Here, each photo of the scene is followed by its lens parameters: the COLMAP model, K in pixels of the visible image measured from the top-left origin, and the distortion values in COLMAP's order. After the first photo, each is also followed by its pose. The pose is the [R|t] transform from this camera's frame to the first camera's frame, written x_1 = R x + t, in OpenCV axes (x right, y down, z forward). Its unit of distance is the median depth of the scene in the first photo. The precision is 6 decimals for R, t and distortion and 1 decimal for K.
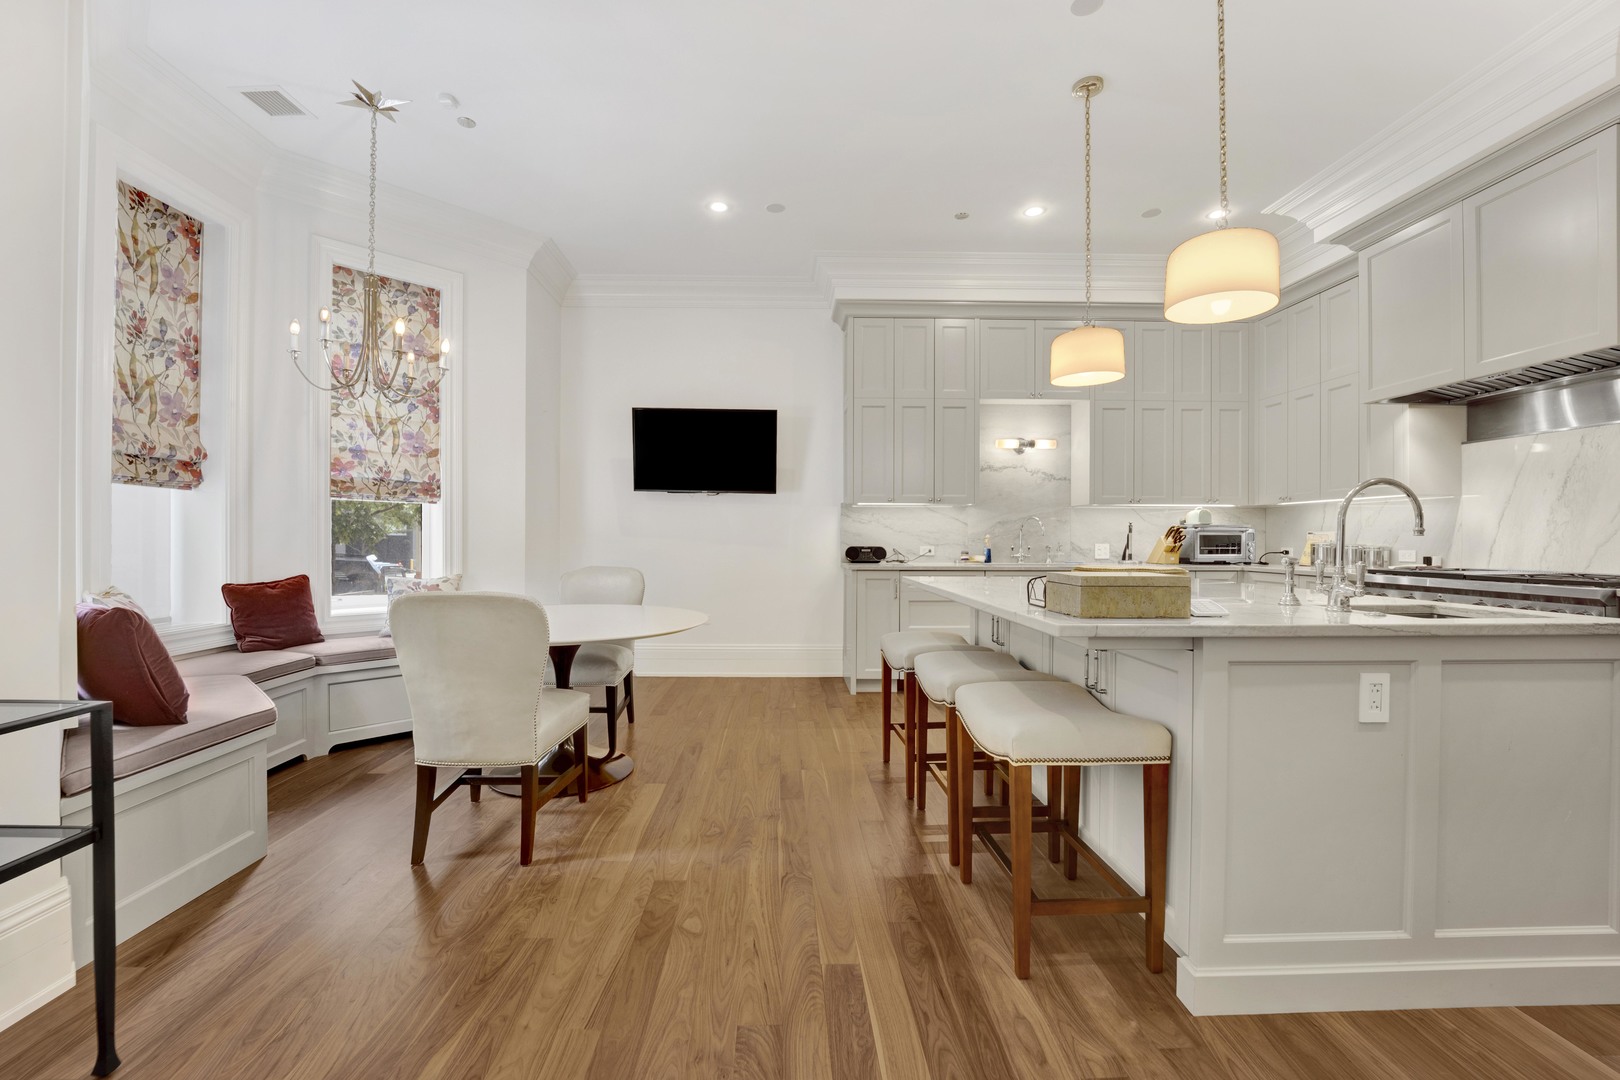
lens RADIAL K [[666.8, 0, 810.0], [0, 666.8, 540.0], [0, 0, 1]] dist [-0.001758, -0.000221]
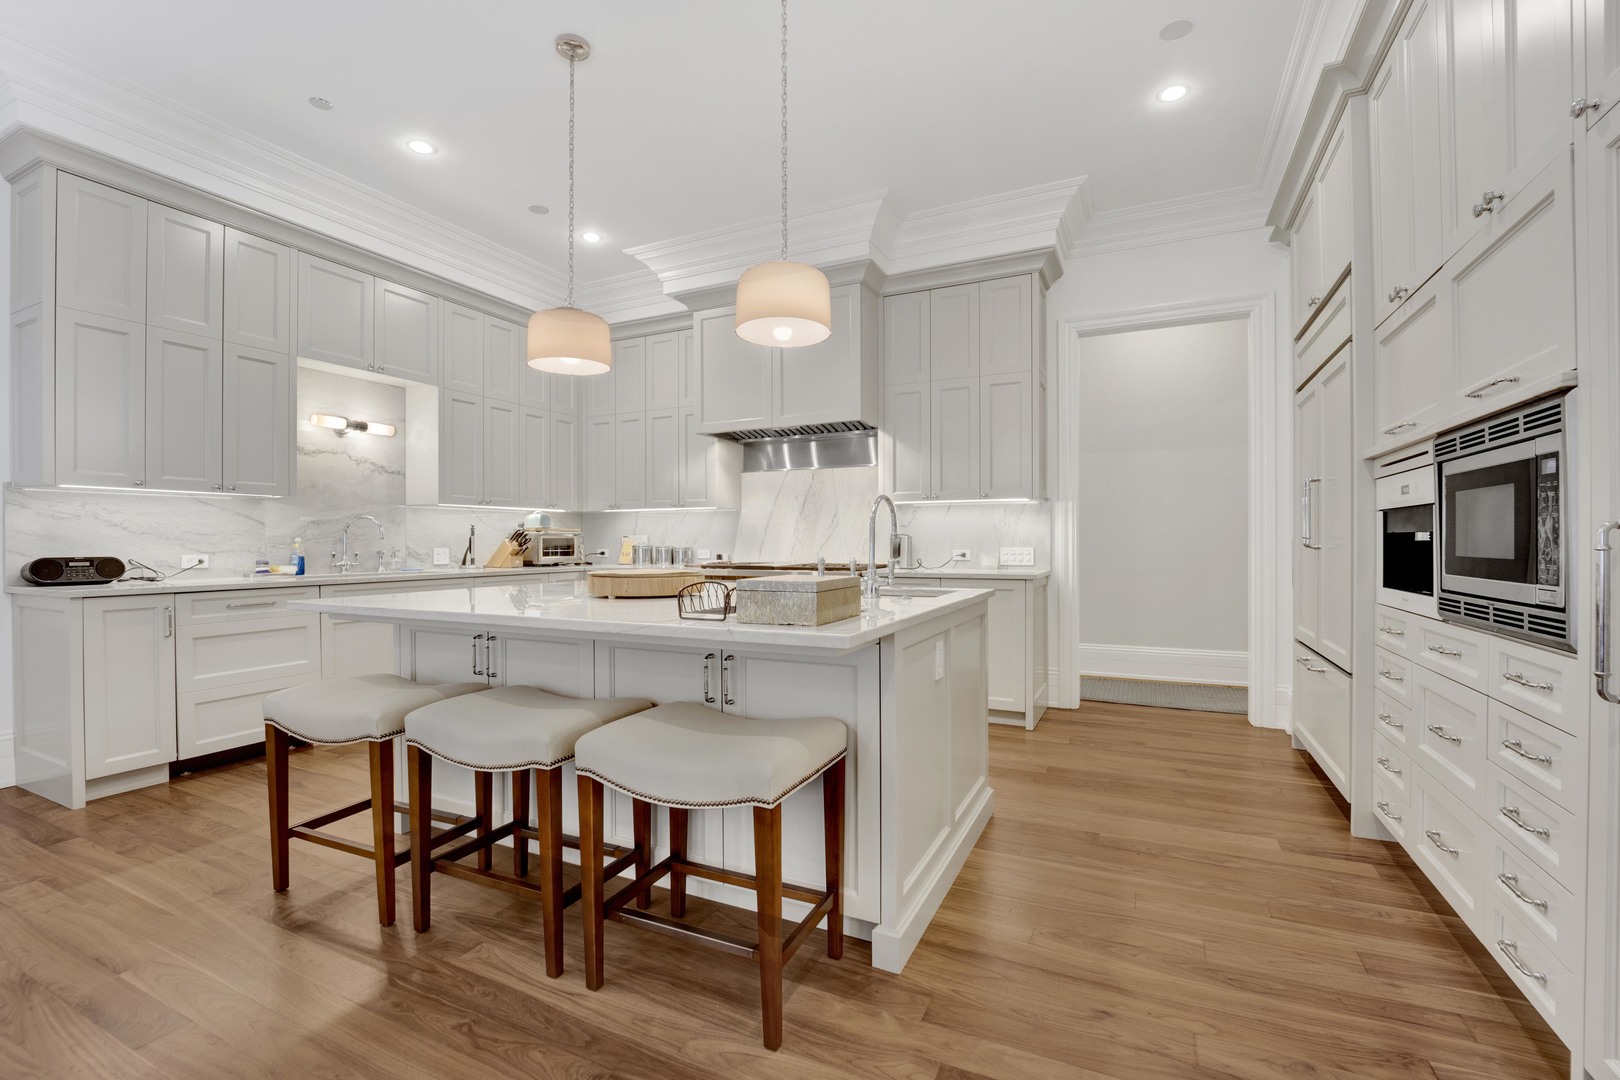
lens RADIAL K [[657.5, 0, 811.5], [0, 657.5, 543.7], [0, 0, 1]] dist [-0.014206, -0.000157]
pose [[0.489194, -0.007243, 0.872145, -0.100418], [0.006695, 0.999967, 0.004549, -0.000922], [-0.872149, 0.003614, 0.489227, 0.137622]]
